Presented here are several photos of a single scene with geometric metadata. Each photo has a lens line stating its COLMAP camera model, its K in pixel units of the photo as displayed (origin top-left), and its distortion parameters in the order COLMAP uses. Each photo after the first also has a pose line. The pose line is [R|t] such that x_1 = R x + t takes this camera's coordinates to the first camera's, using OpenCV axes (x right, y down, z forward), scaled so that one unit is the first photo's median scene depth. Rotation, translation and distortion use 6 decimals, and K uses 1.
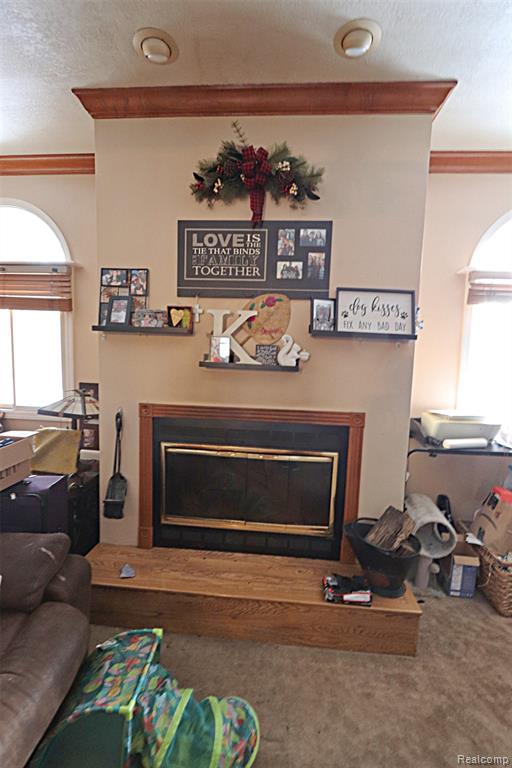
lens RADIAL K [[355.7, 0, 258.7], [0, 355.7, 394.8], [0, 0, 1]] dist [-0.004241, -0.000246]
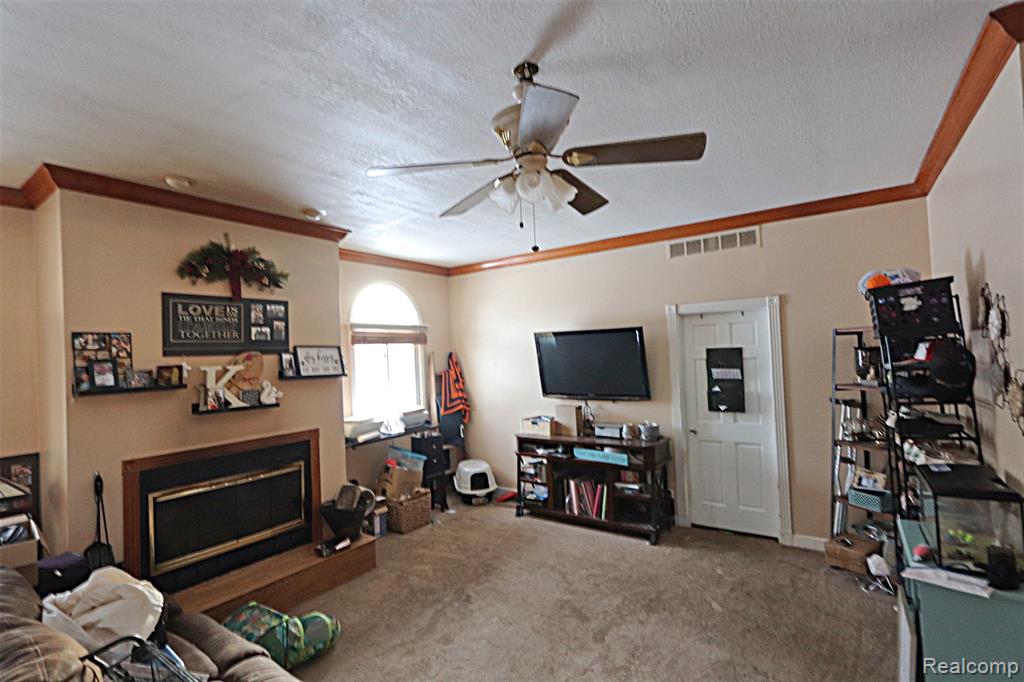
lens RADIAL K [[474.2, 0, 511.3], [0, 474.2, 341.9], [0, 0, 1]] dist [-0.004241, -0.000246]
pose [[0.502936, -0.030029, 0.863802, -0.991025], [0.147278, 0.987758, -0.051412, -0.084283], [-0.851683, 0.153076, 0.501202, -0.714168]]
